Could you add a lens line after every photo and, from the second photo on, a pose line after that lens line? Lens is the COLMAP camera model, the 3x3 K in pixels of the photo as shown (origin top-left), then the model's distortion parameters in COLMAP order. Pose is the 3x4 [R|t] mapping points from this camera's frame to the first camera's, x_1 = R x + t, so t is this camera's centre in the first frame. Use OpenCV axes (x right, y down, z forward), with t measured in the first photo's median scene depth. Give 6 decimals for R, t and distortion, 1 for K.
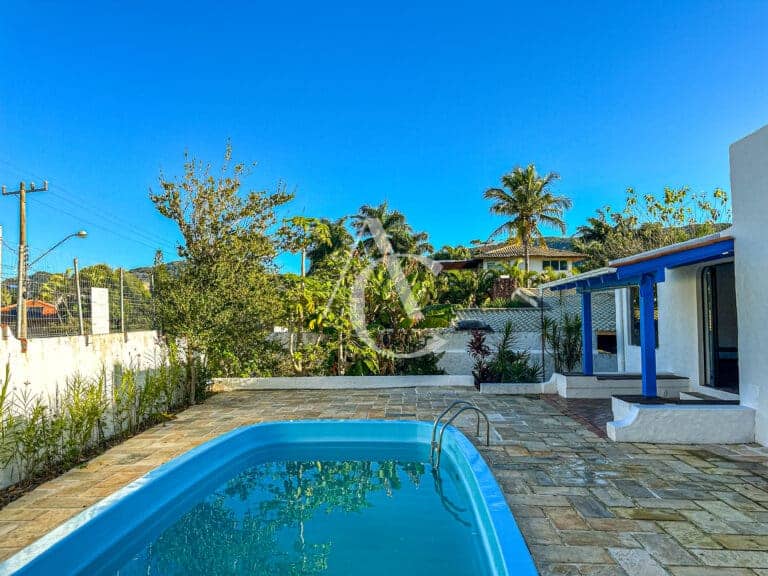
lens RADIAL K [[556.9, 0, 384.0], [0, 556.9, 288.0], [0, 0, 1]] dist [0.070085, -0.086124]
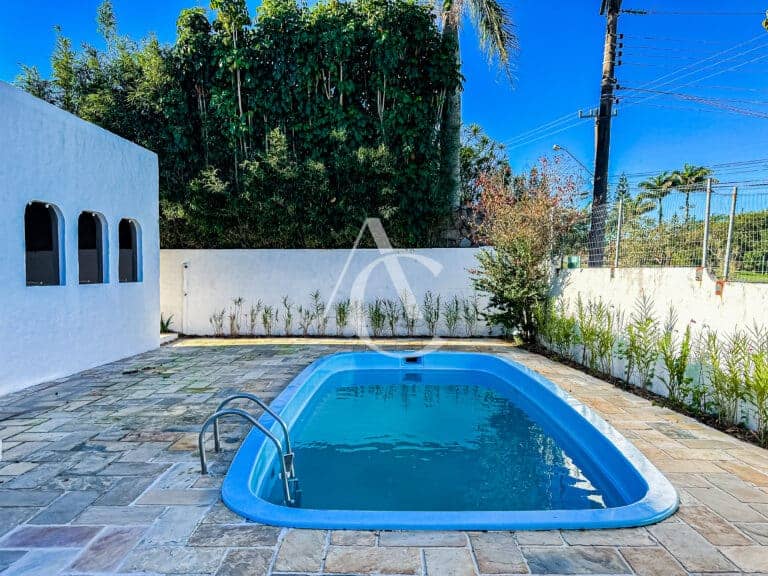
lens RADIAL K [[556.9, 0, 384.0], [0, 556.9, 288.0], [0, 0, 1]] dist [0.070085, -0.086124]
pose [[-0.999662, 0.010430, -0.023833, -0.005708], [0.010767, 0.999843, -0.014055, 0.049948], [0.023682, -0.014307, -0.999617, 0.913363]]
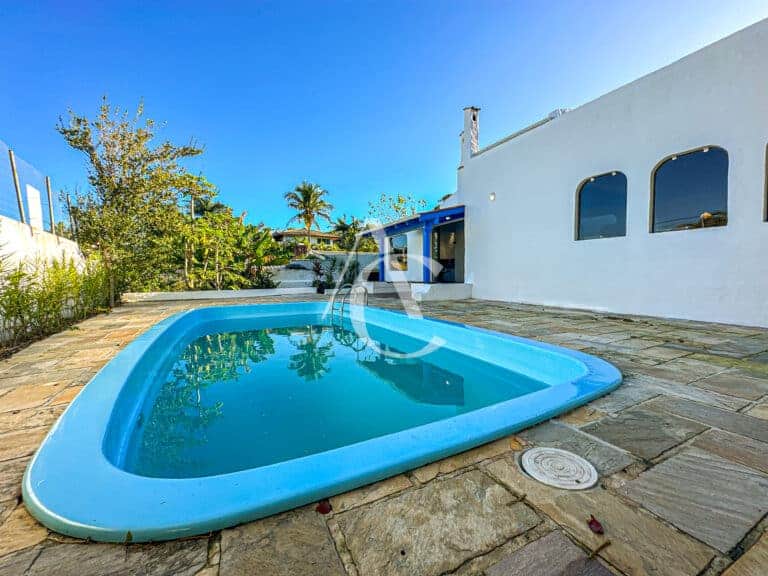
lens RADIAL K [[315.7, 0, 384.0], [0, 315.7, 288.0], [0, 0, 1]] dist [-0.000290, 0.000233]
pose [[0.859422, -0.014253, 0.511068, -0.152053], [-0.028467, 0.996727, 0.075668, 0.080743], [-0.510474, -0.079580, 0.856203, 0.077083]]
